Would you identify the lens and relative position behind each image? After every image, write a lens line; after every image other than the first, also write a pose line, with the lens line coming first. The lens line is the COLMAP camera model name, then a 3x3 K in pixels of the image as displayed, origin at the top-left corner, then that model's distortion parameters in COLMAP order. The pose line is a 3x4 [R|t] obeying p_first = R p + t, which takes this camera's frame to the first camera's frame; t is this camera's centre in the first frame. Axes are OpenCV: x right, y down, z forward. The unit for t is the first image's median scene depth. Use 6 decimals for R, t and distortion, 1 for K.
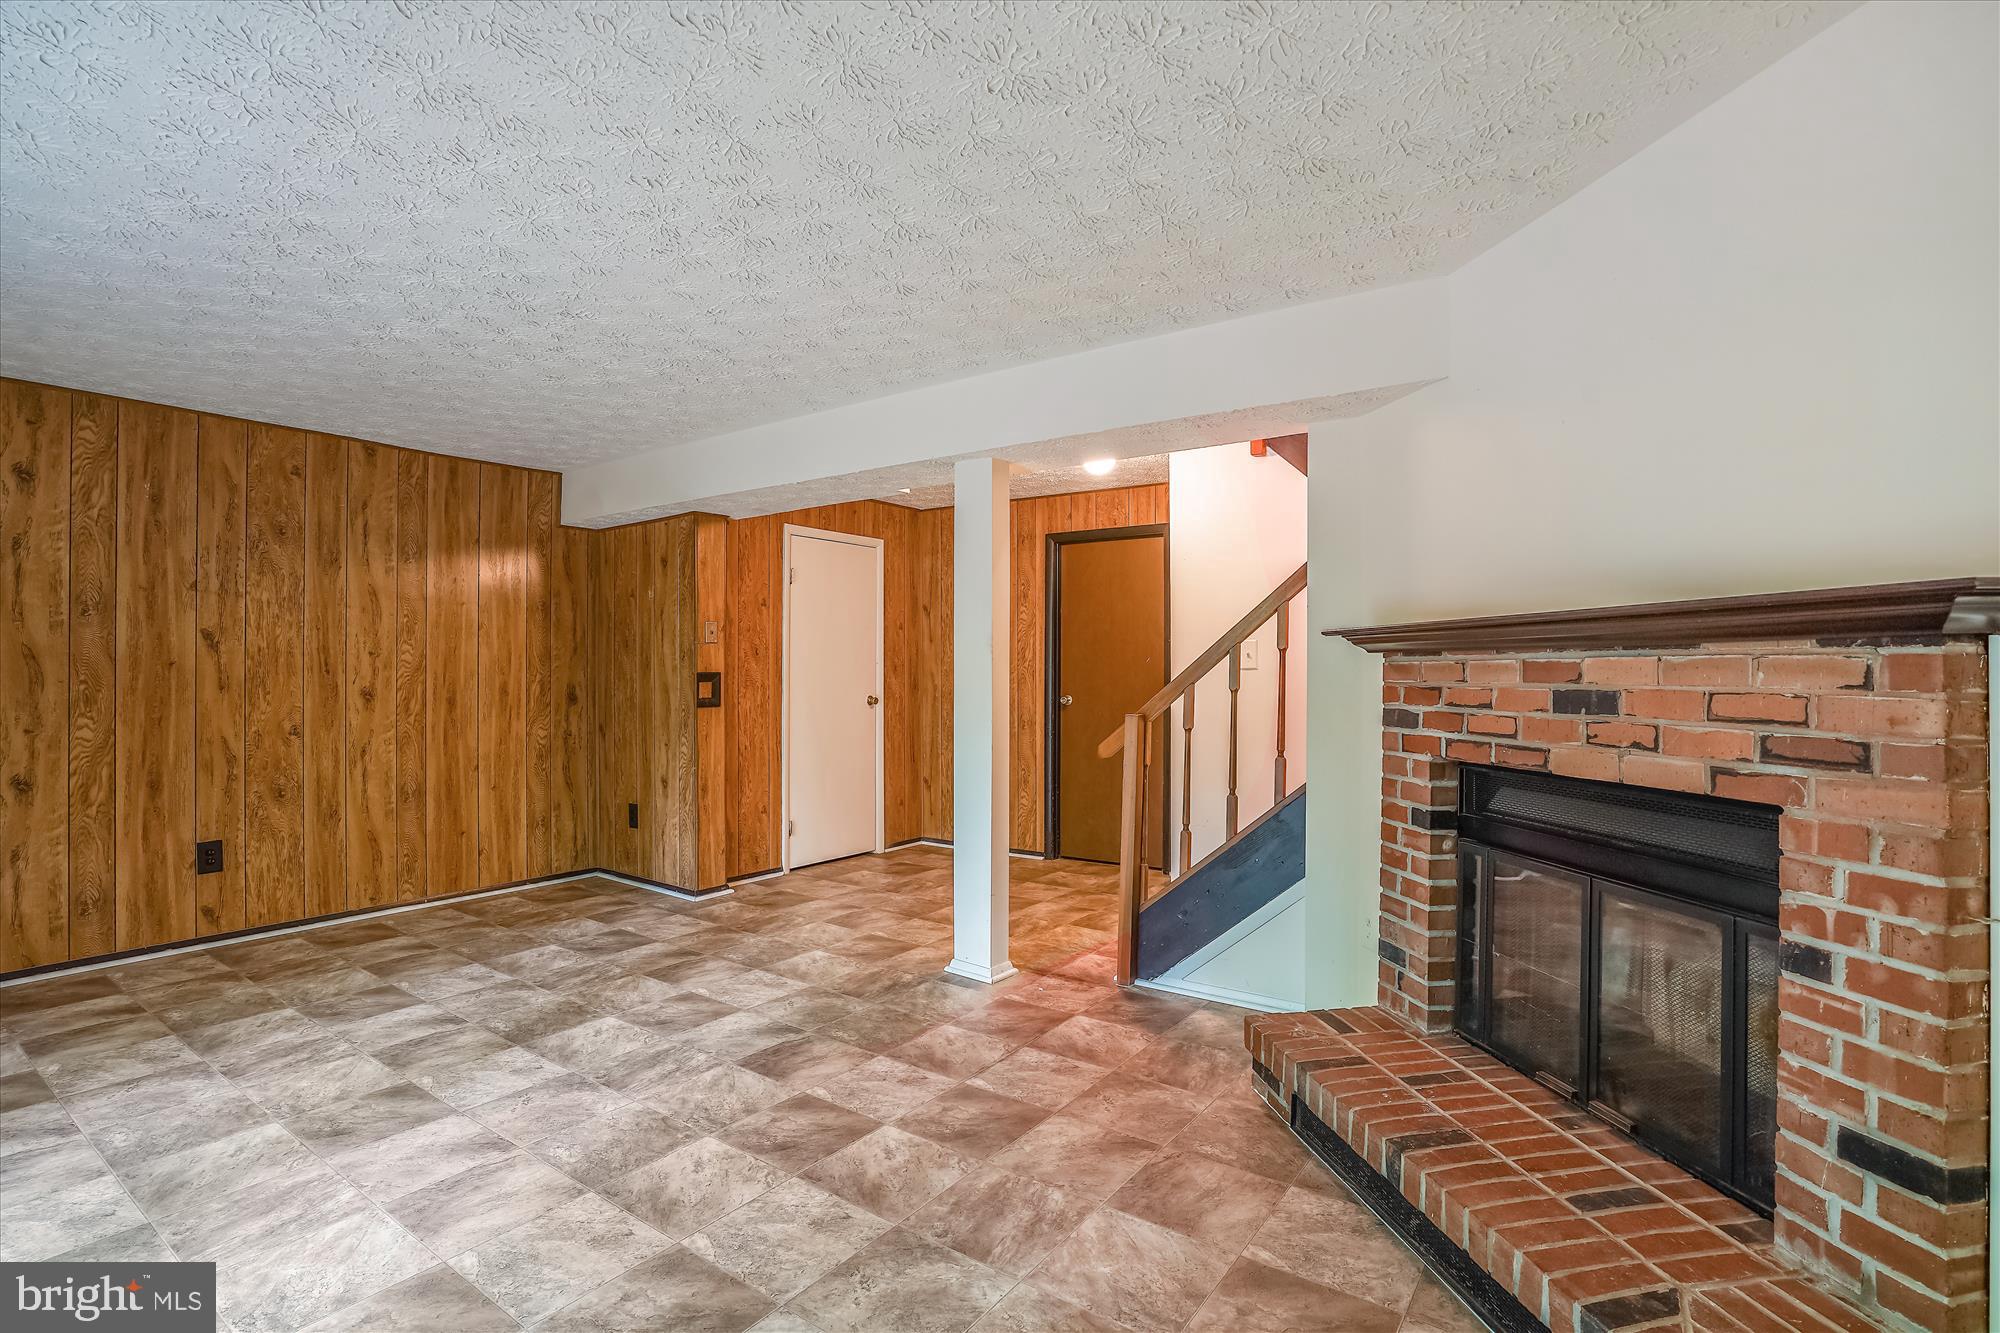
lens RADIAL K [[933.2, 0, 1002.2], [0, 933.2, 661.8], [0, 0, 1]] dist [-0.054203, 0.019201]
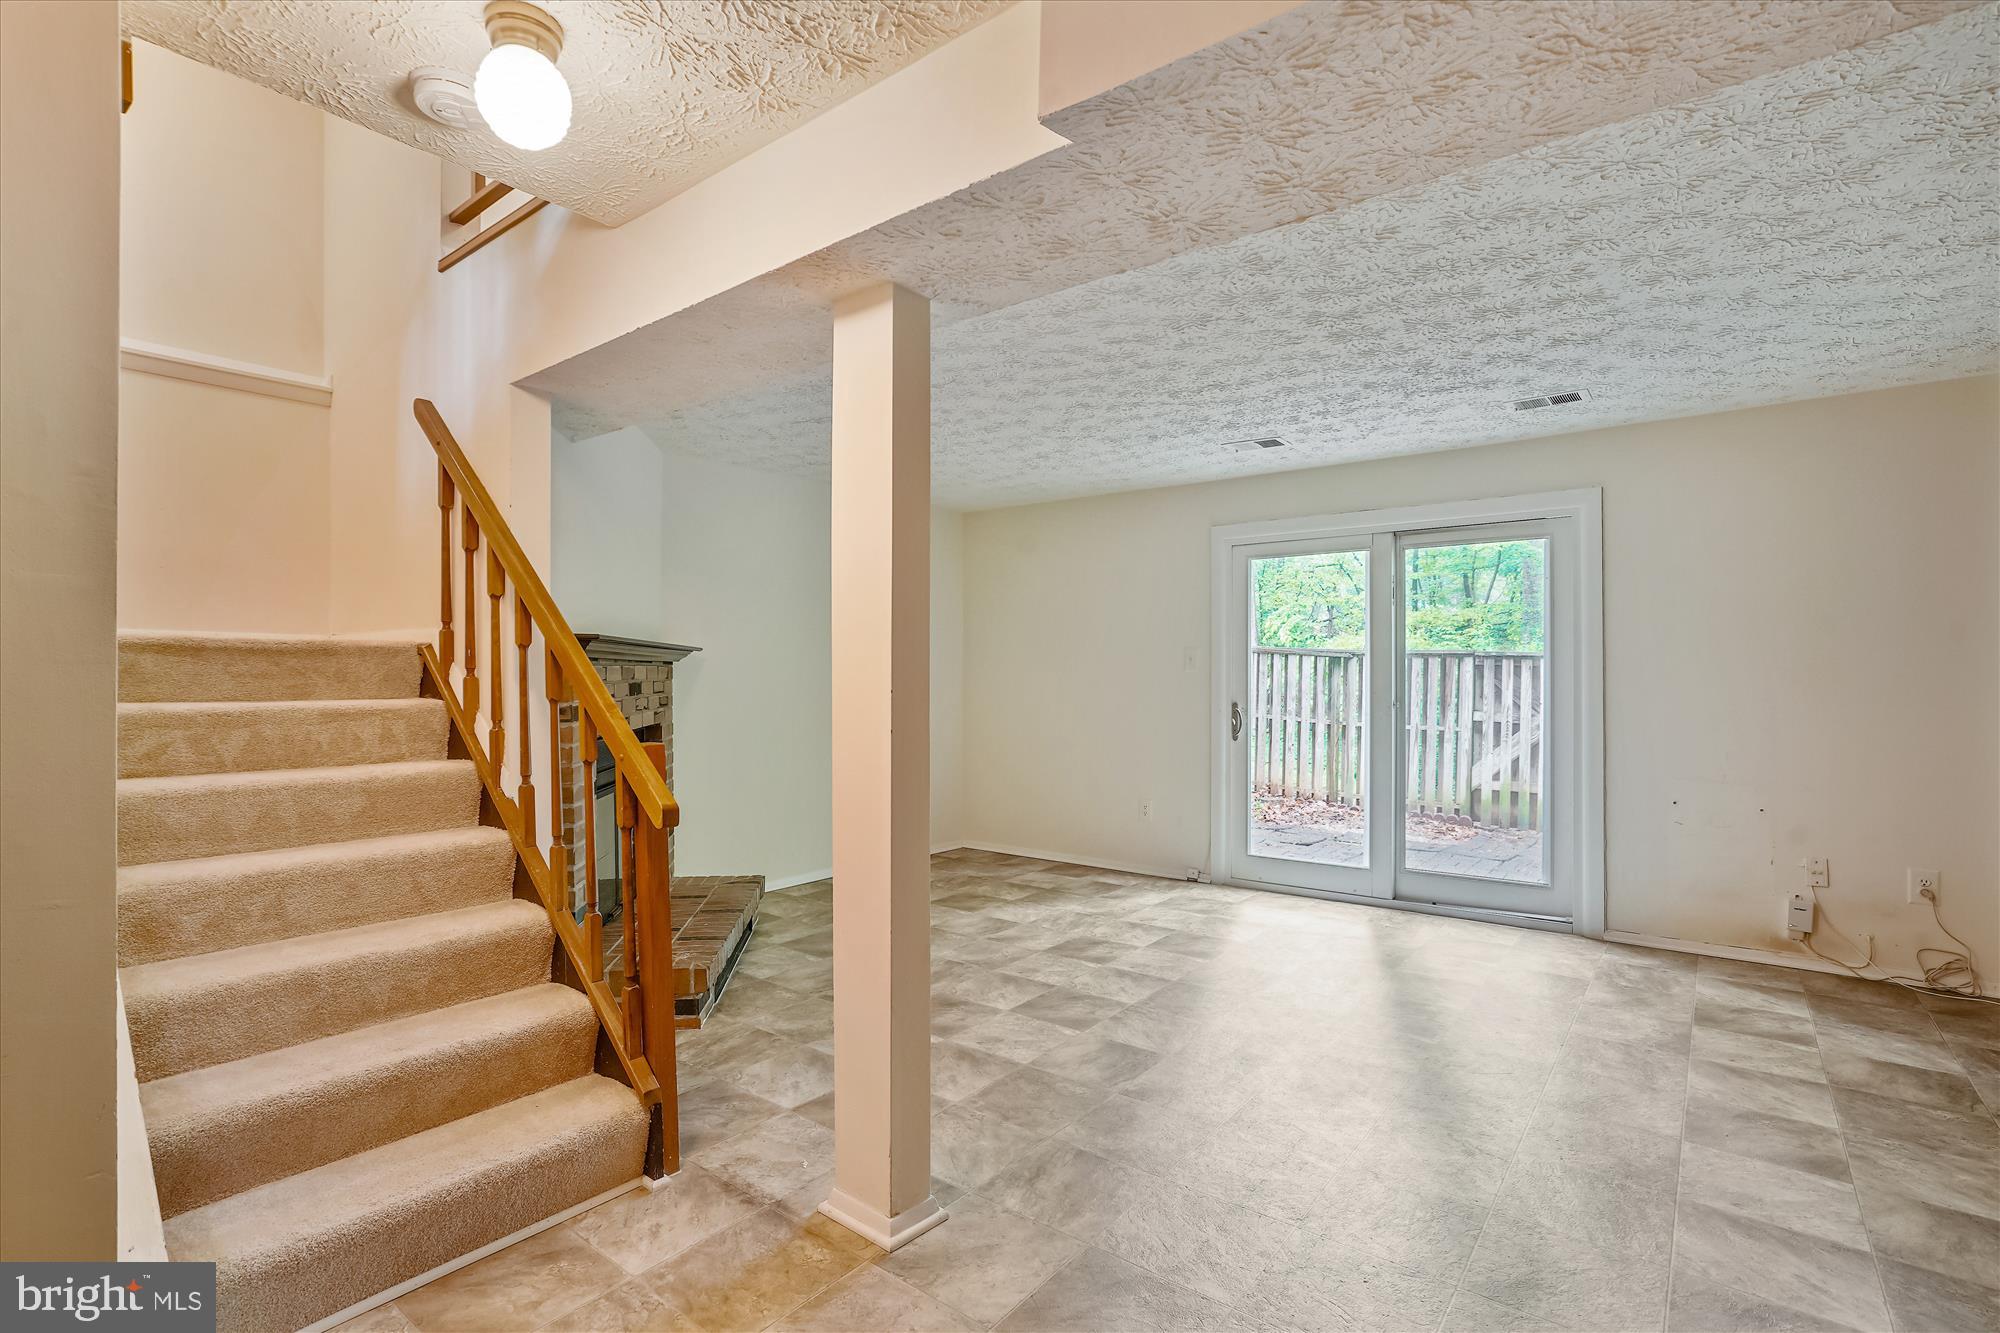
lens RADIAL K [[933.2, 0, 1002.2], [0, 933.2, 661.8], [0, 0, 1]] dist [-0.054203, 0.019201]
pose [[-0.998860, 0.000347, 0.047726, -0.167387], [-0.000564, 0.999818, -0.019075, 0.017845], [-0.047724, -0.019080, -0.998678, 2.159386]]
